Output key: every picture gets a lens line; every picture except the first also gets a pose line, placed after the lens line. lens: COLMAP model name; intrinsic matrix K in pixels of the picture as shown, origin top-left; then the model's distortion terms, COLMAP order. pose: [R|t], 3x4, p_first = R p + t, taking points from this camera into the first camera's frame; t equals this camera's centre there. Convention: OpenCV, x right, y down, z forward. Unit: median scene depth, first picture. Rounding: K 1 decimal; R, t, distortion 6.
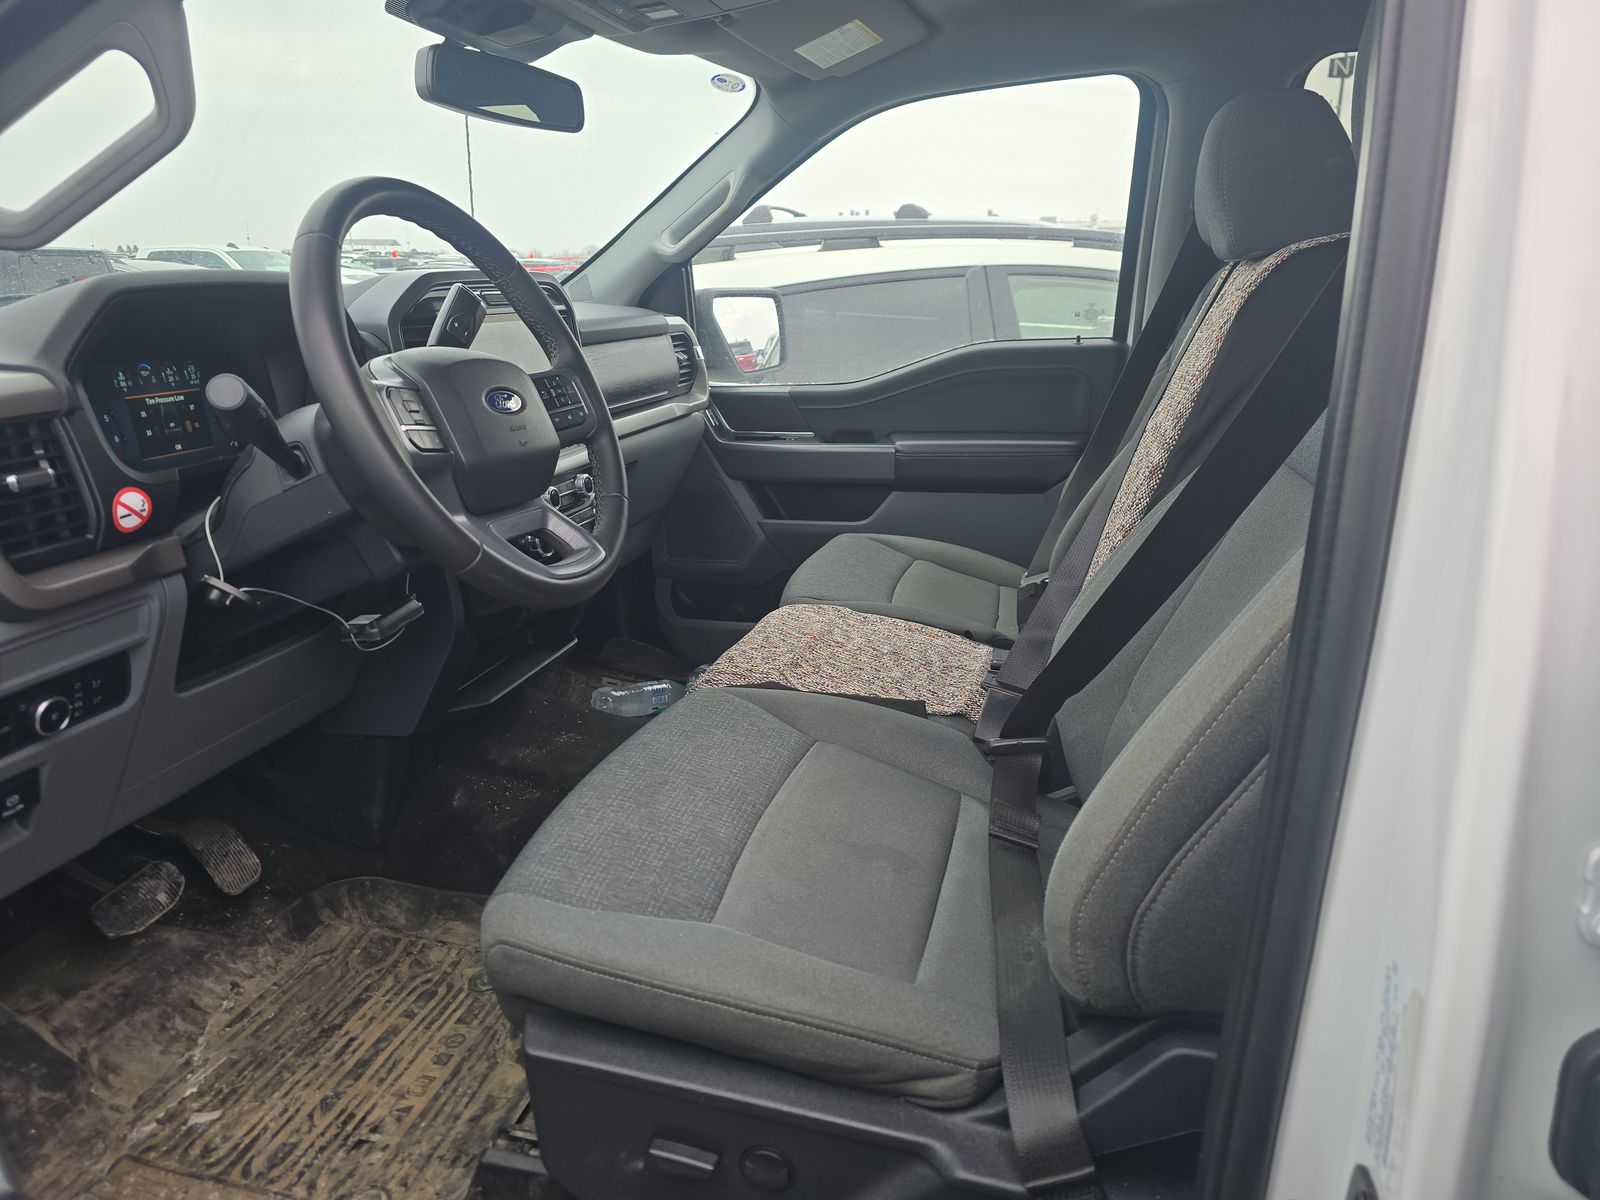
lens RADIAL K [[1083.2, 0, 798.7], [0, 1083.2, 606.4], [0, 0, 1]] dist [0.039661, -0.028989]
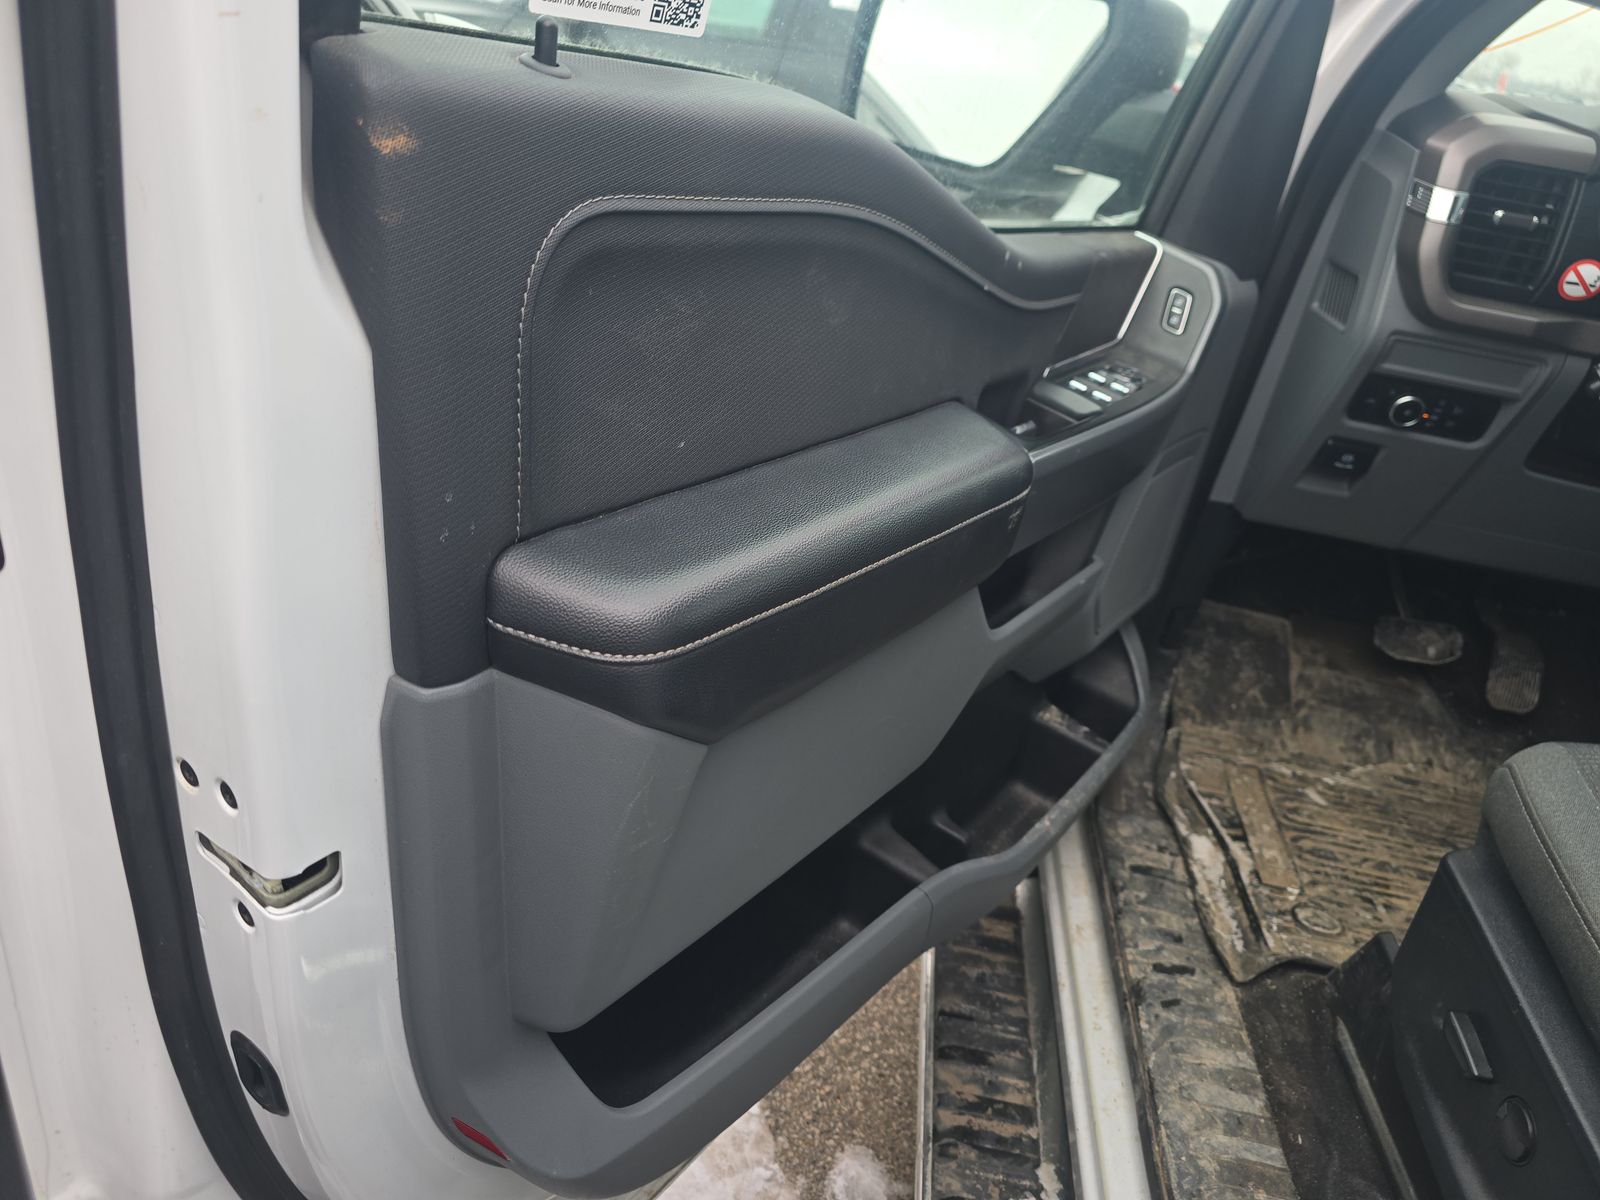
lens RADIAL K [[1083.2, 0, 794.8], [0, 1083.2, 599.2], [0, 0, 1]] dist [0.039661, -0.028989]
pose [[0.114486, 0.517366, -0.848071, 0.307930], [-0.439396, 0.792011, 0.423850, 0.034934], [0.890968, 0.324115, 0.318003, 0.033499]]
